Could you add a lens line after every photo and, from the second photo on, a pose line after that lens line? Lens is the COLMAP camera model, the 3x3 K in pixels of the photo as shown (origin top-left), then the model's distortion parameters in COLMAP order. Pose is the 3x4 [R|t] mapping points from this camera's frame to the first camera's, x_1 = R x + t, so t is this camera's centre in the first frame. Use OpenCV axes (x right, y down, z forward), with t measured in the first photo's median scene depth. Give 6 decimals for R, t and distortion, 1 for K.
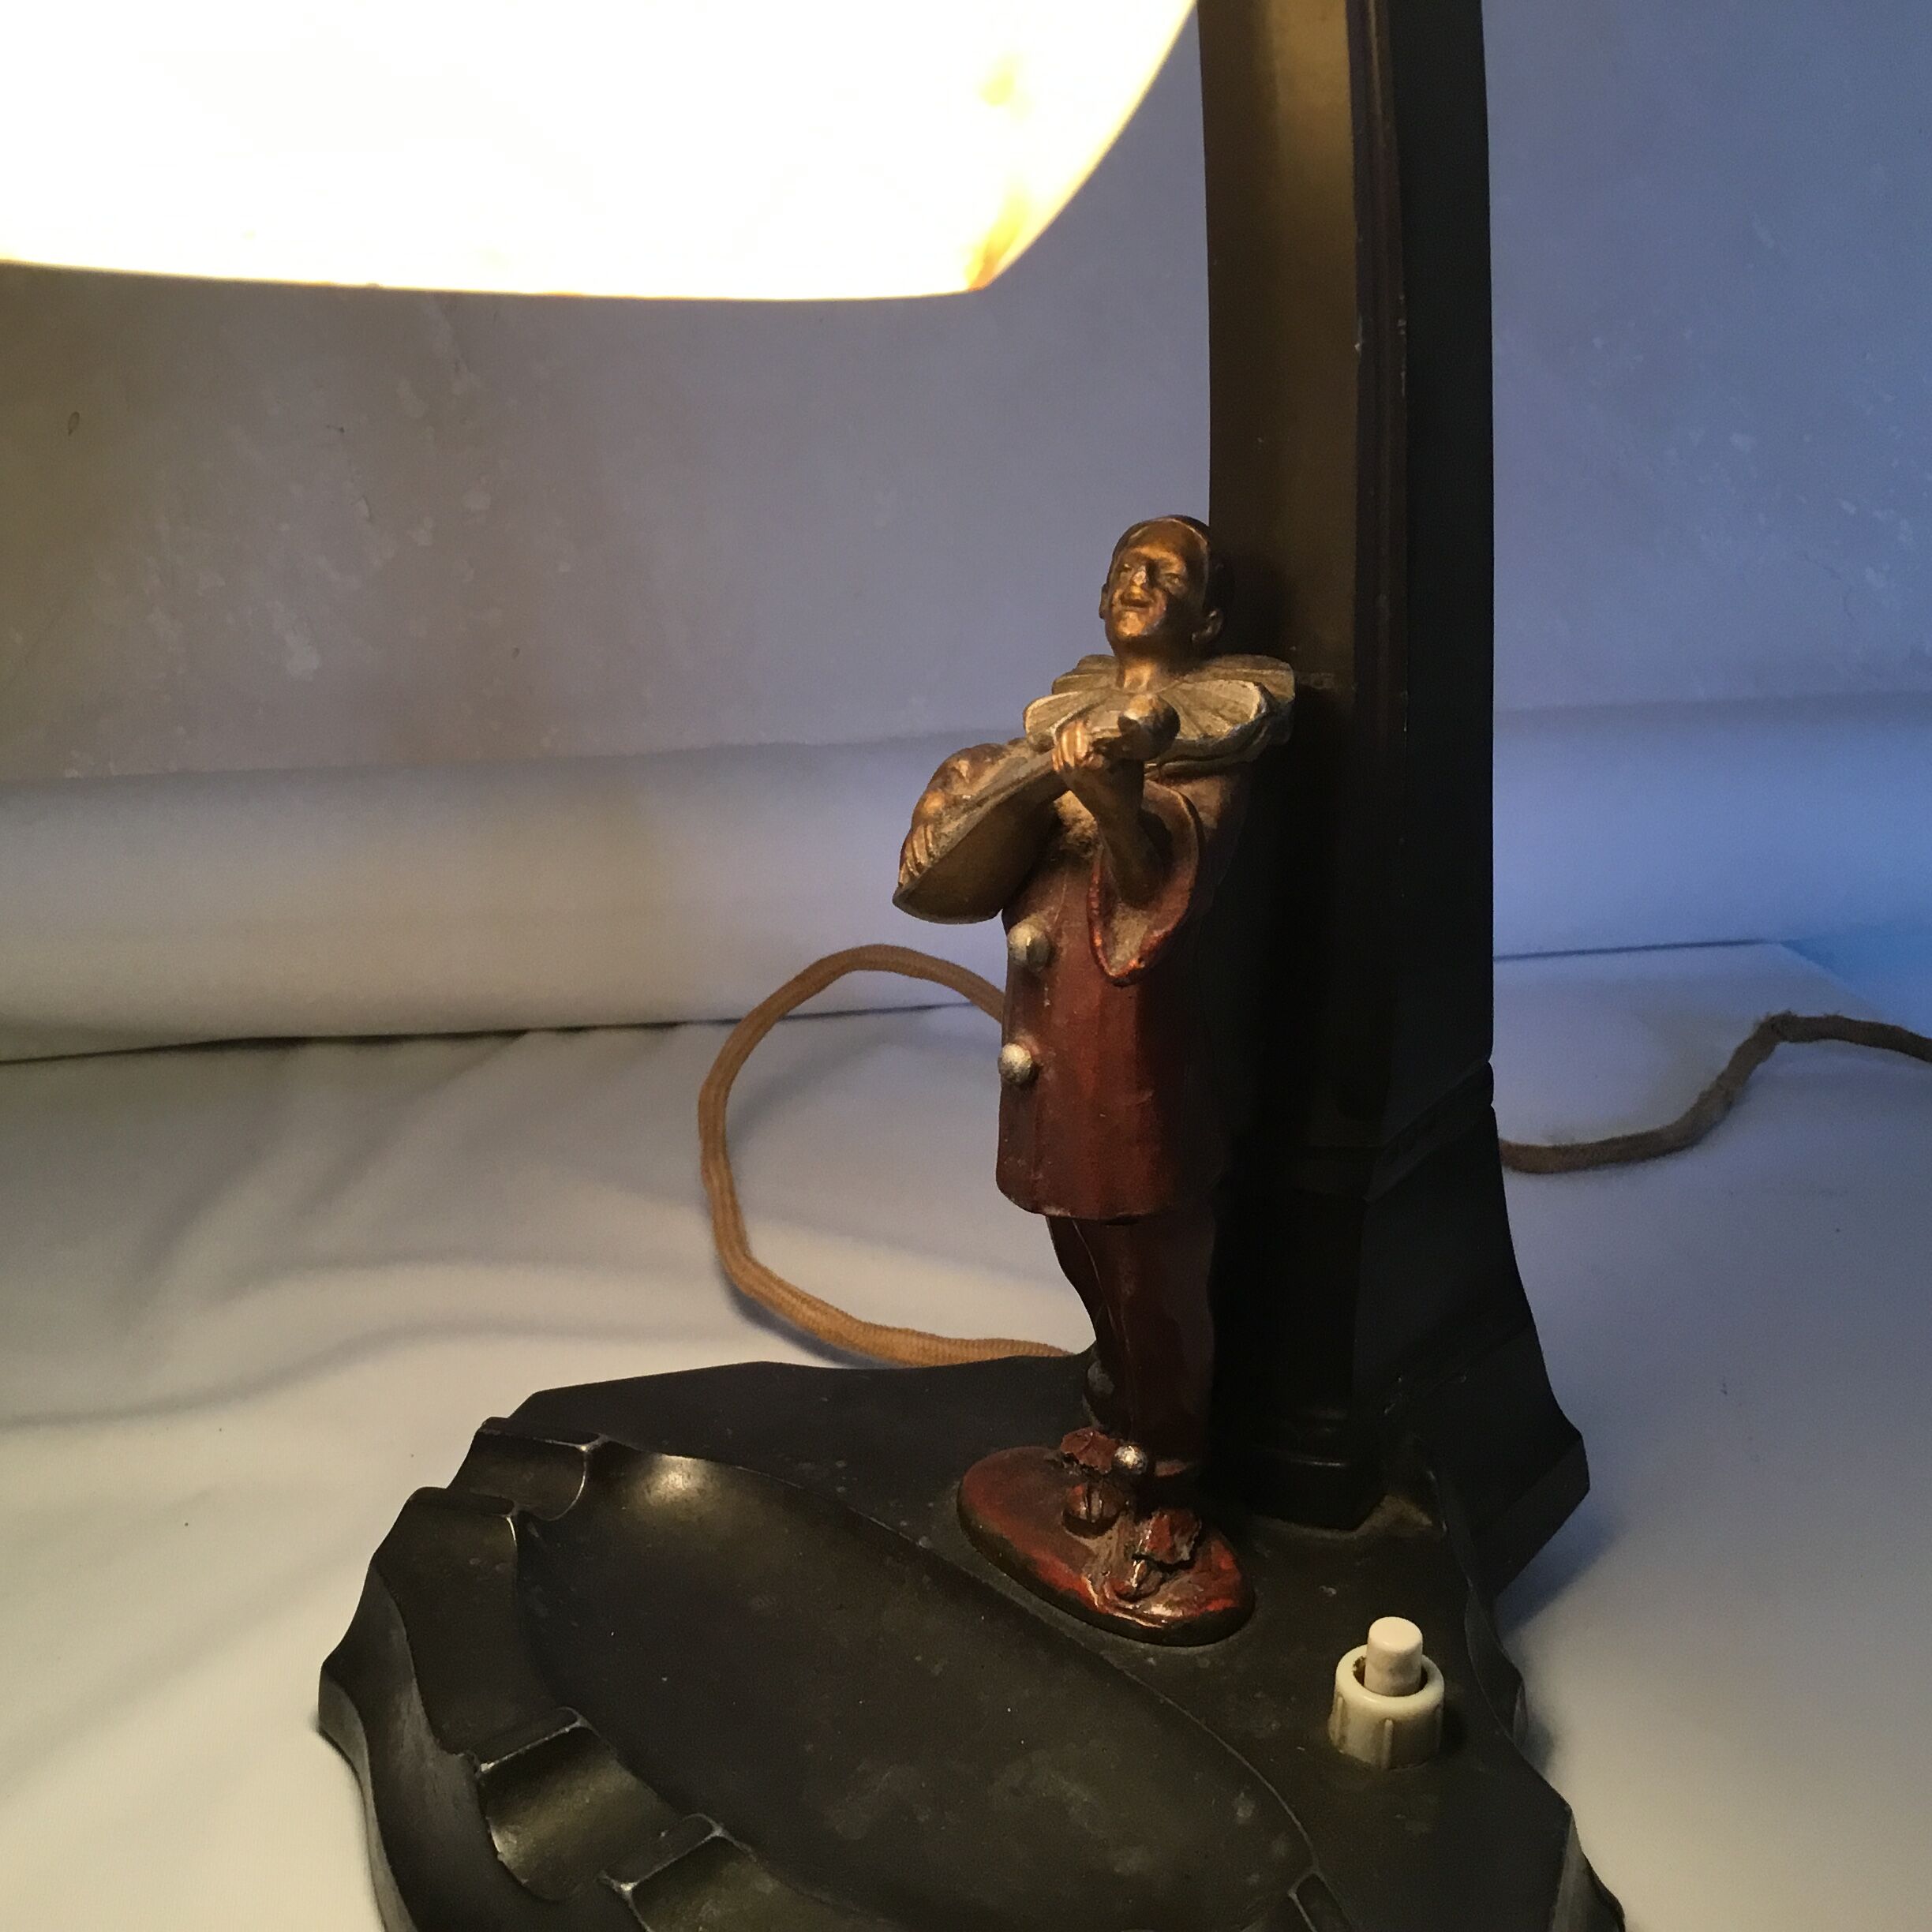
lens RADIAL K [[2350.0, 0, 1001.8], [0, 2350.0, 973.2], [0, 0, 1]] dist [0.199701, -0.524996]
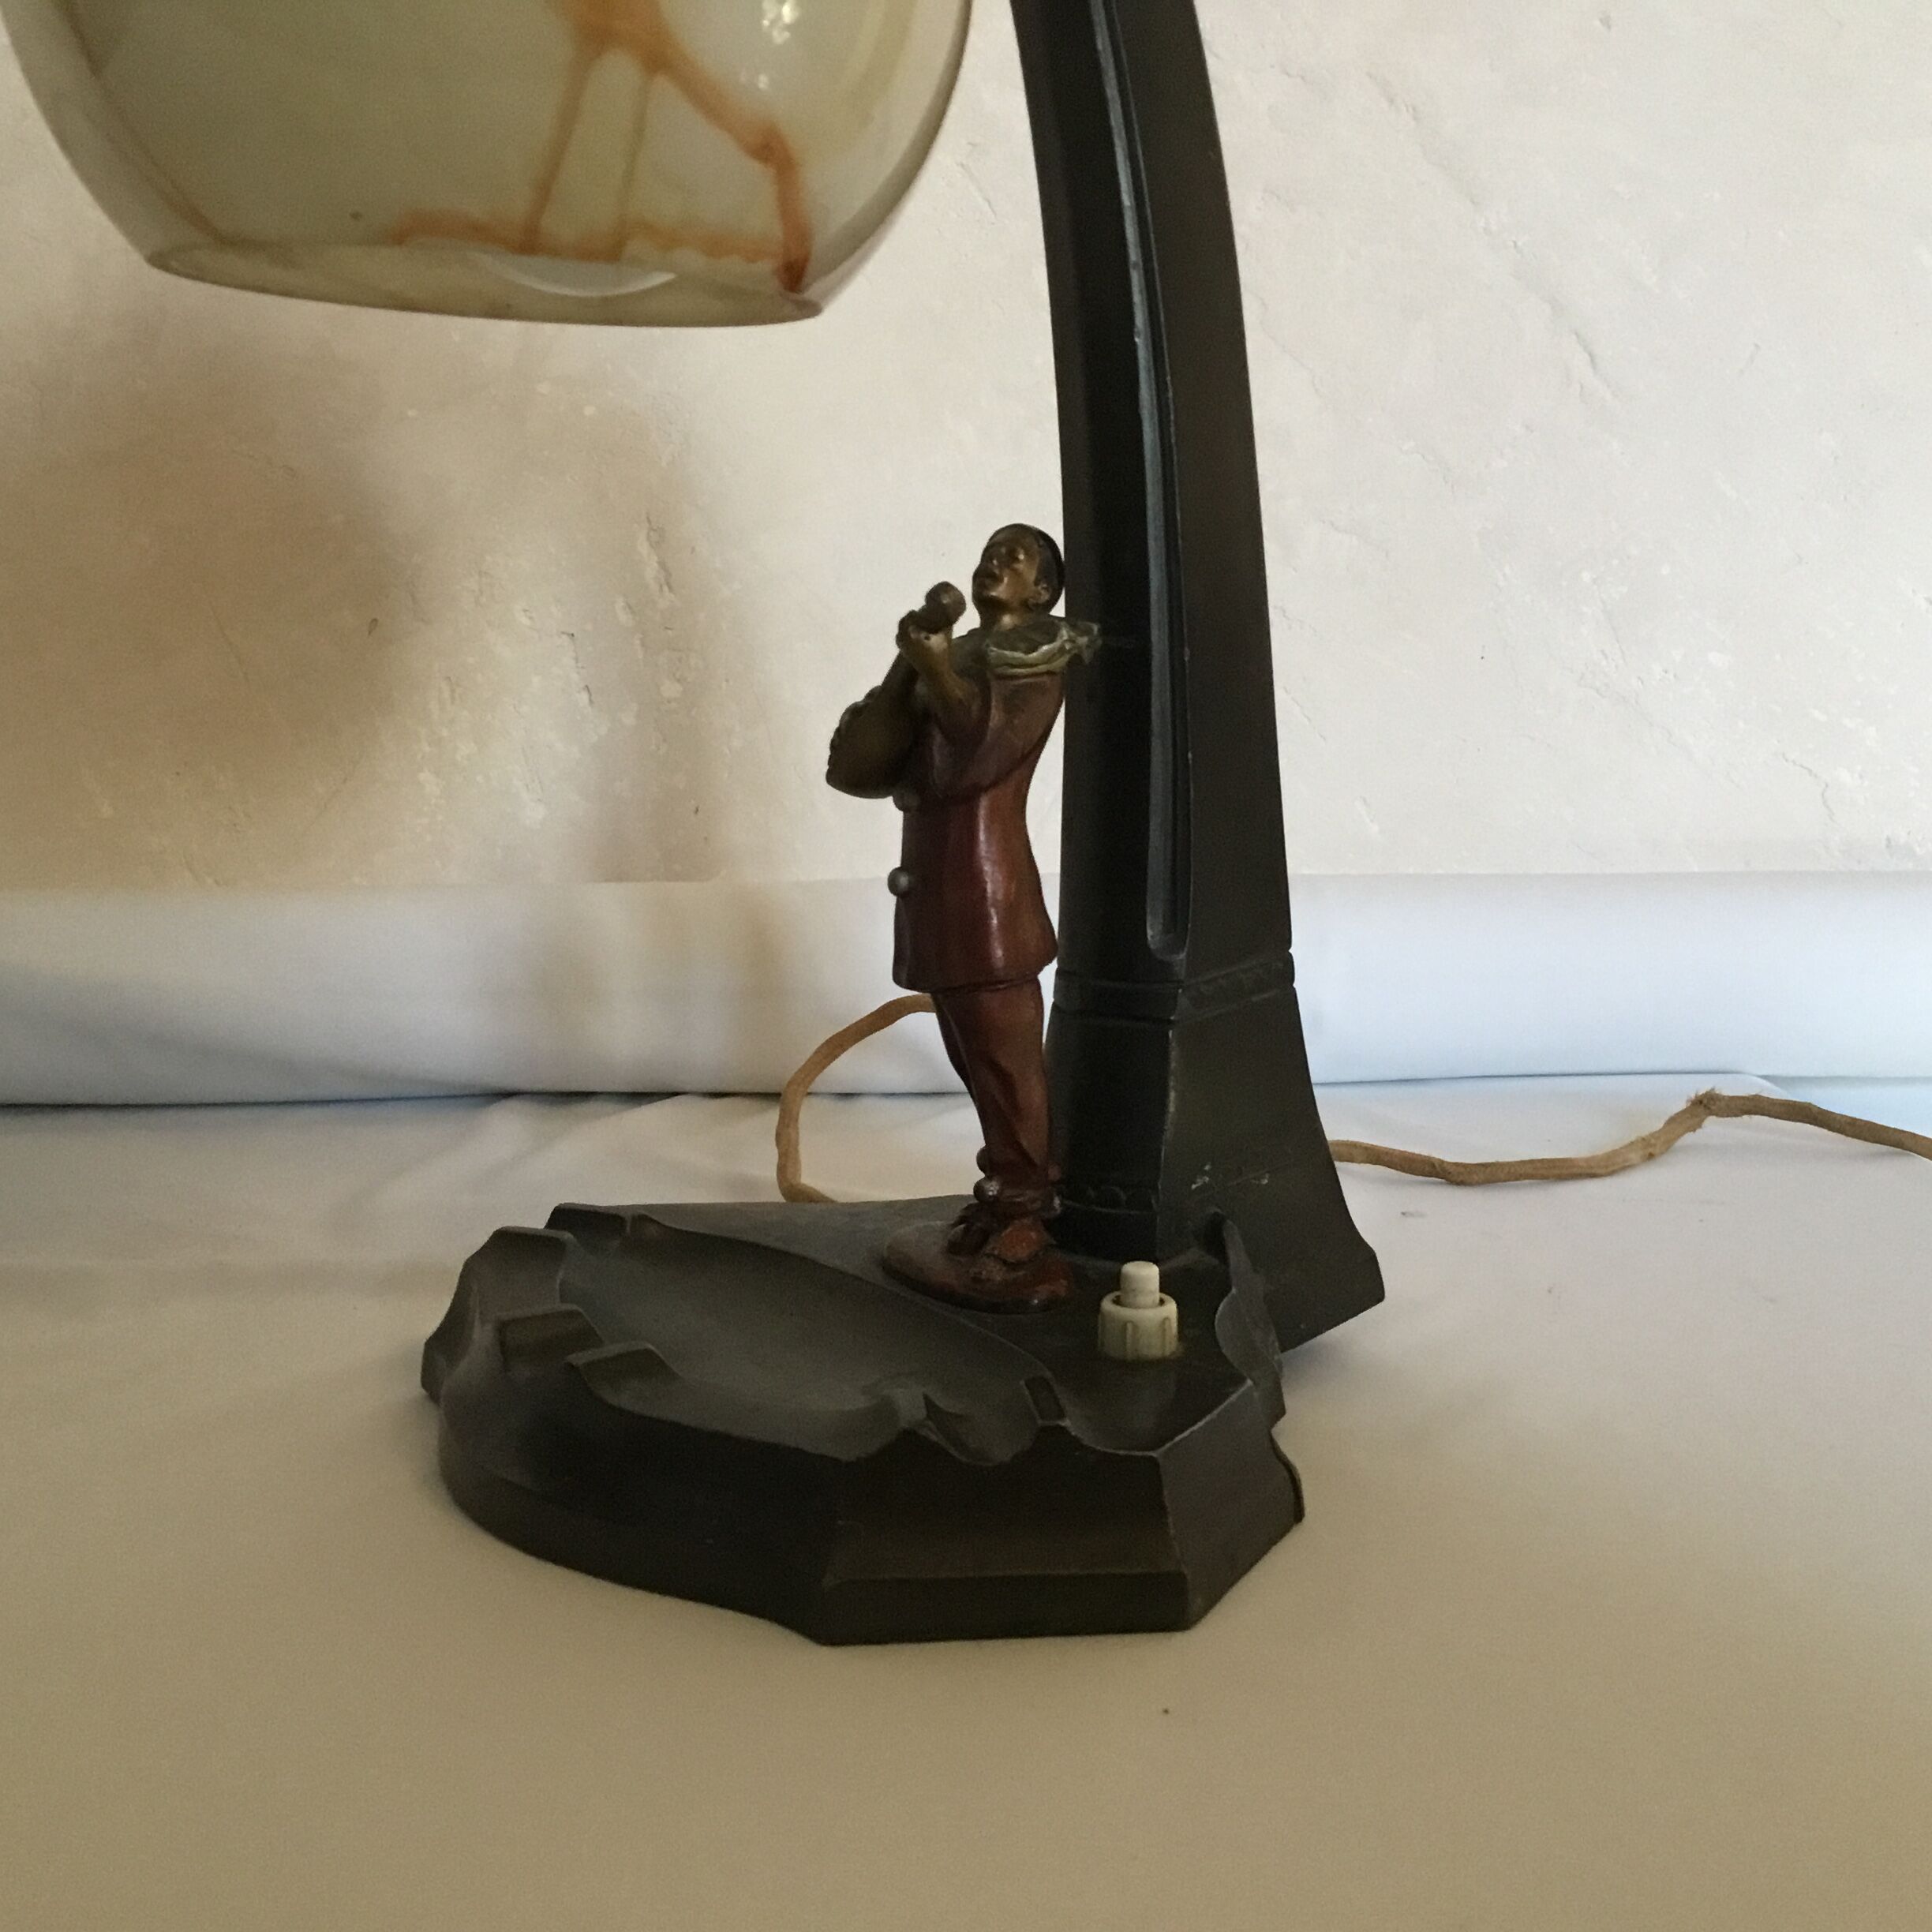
lens RADIAL K [[2367.6, 0, 1002.2], [0, 2367.6, 979.9], [0, 0, 1]] dist [0.063344, 0.021371]
pose [[0.991396, 0.013436, -0.130206, 0.239902], [-0.035280, 0.985335, -0.166943, 0.312494], [0.126054, 0.170100, 0.977331, -0.382776]]
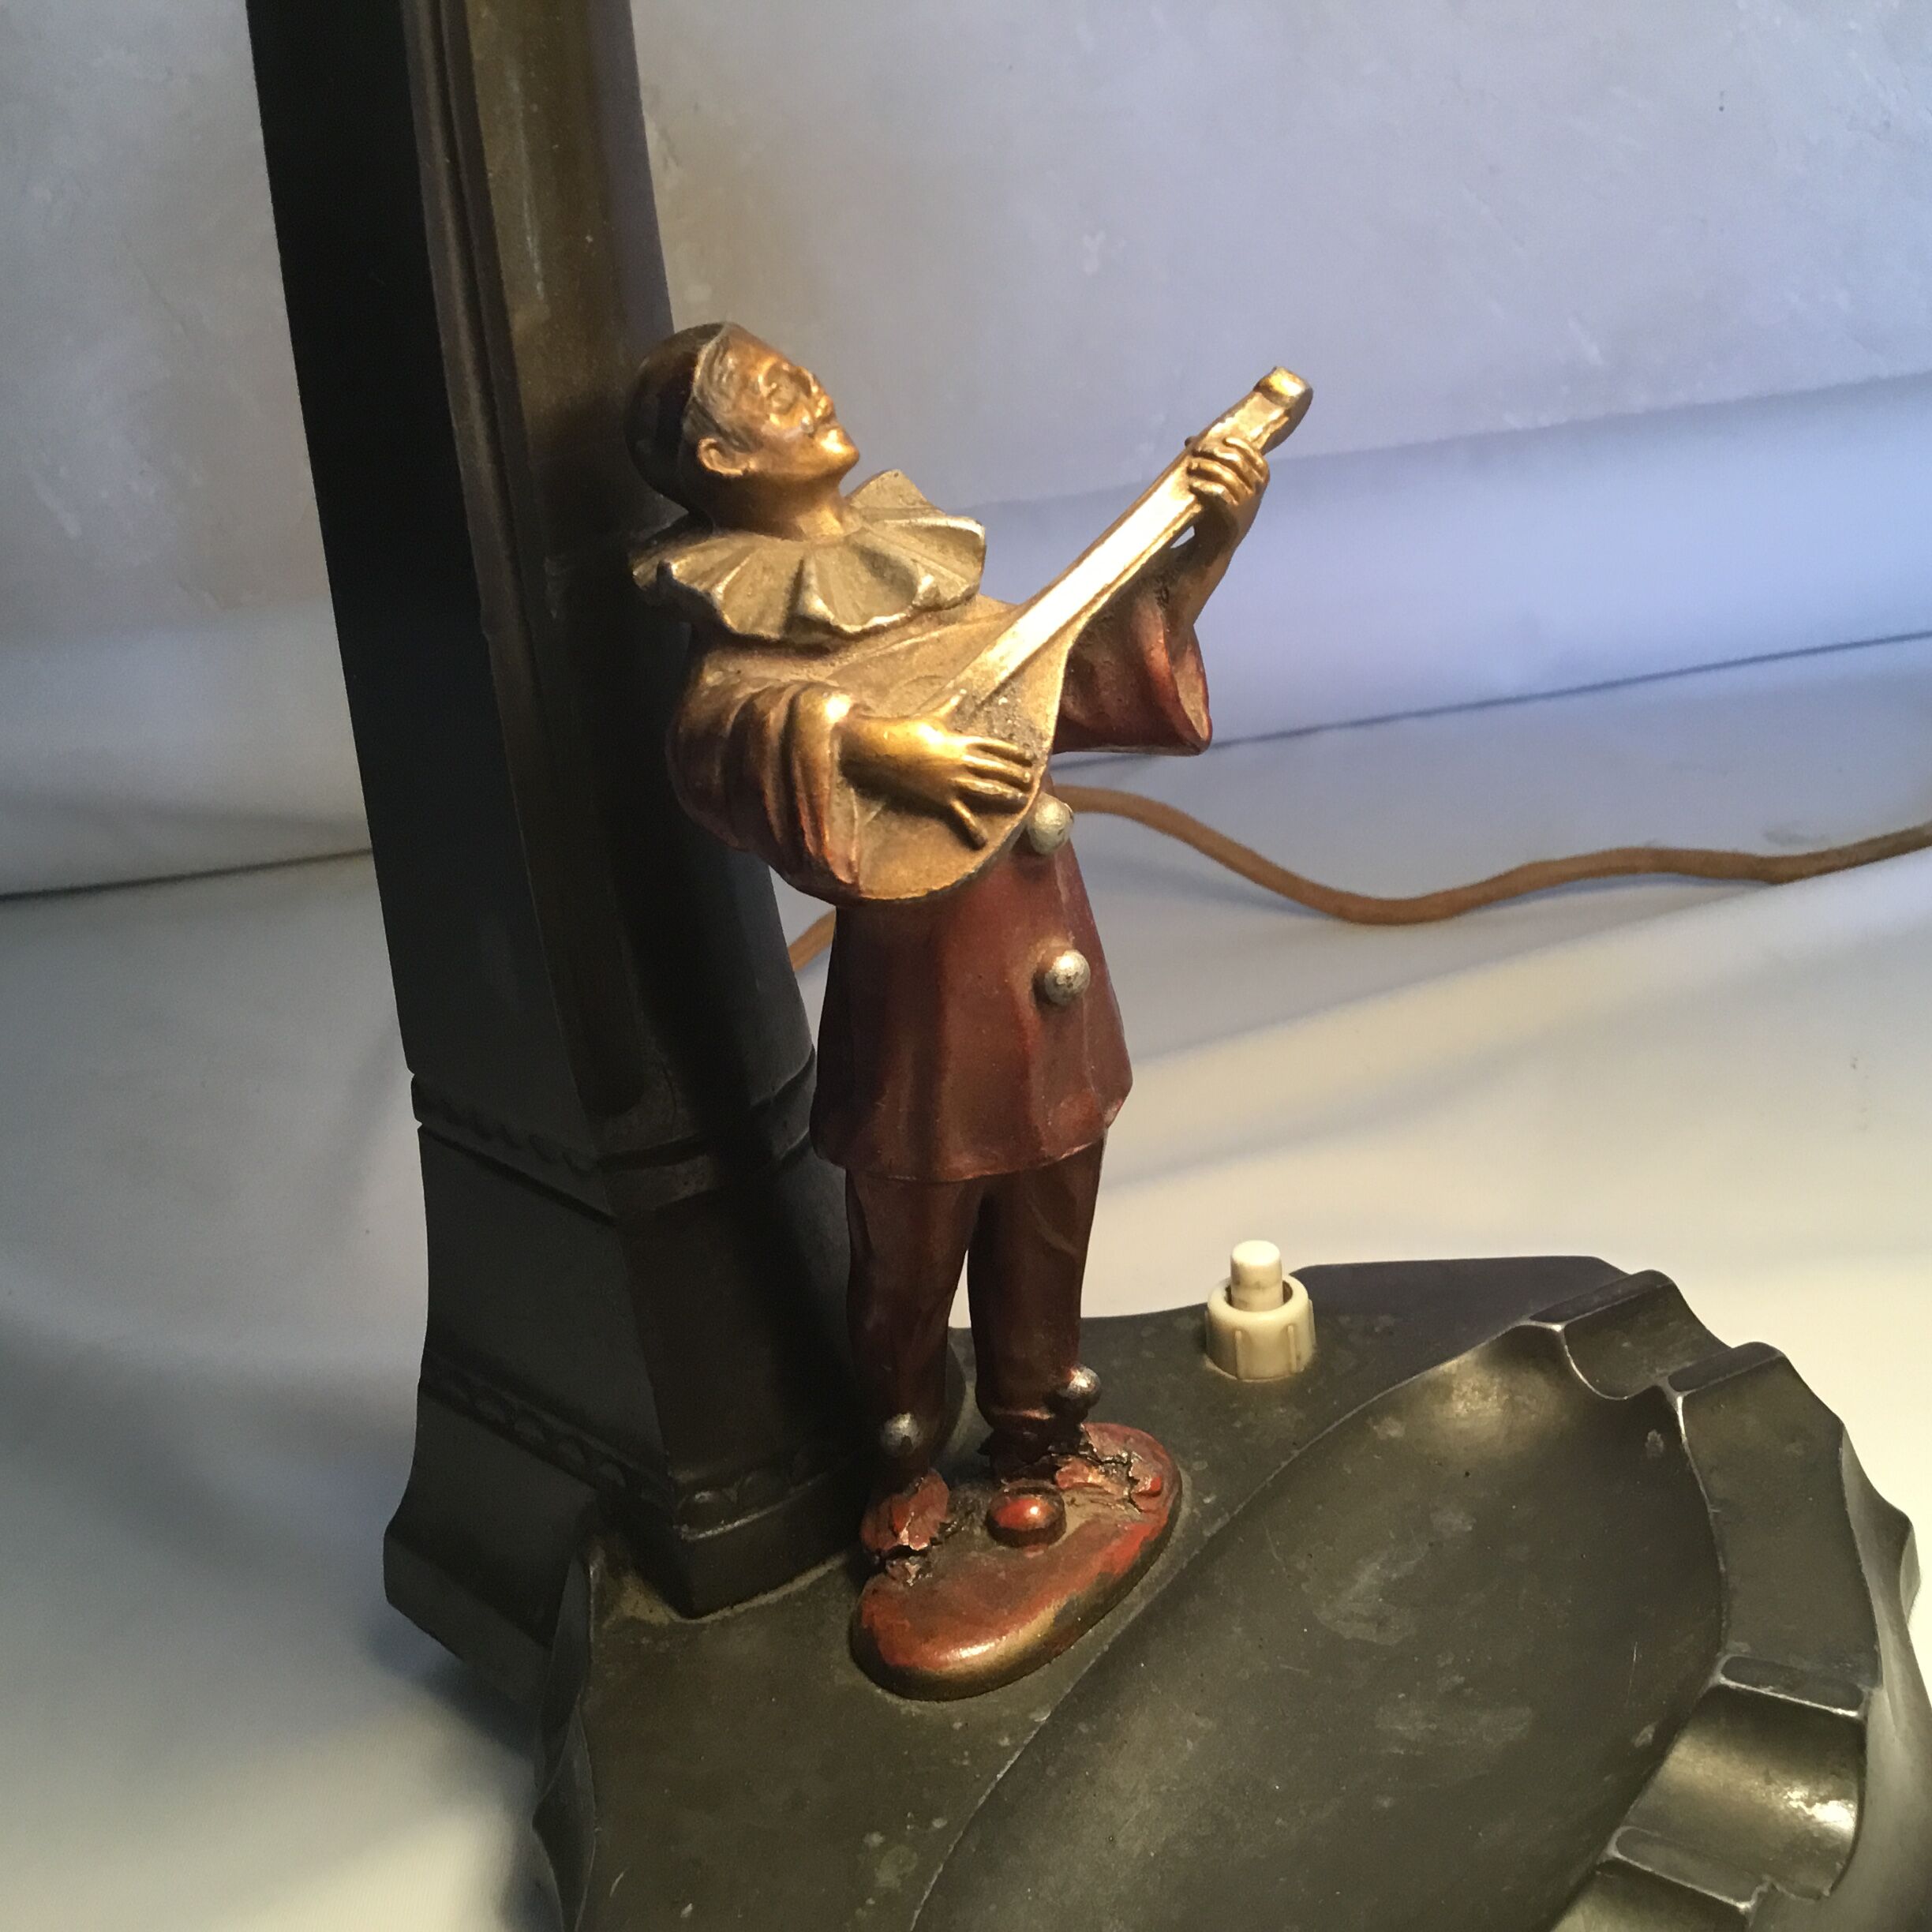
lens RADIAL K [[2367.6, 0, 1002.2], [0, 2367.6, 979.9], [0, 0, 1]] dist [0.063344, 0.021371]
pose [[-0.190237, -0.375209, 0.907209, -0.652724], [0.420714, 0.803774, 0.420651, -0.280340], [-0.887023, 0.461699, 0.004948, 0.937336]]
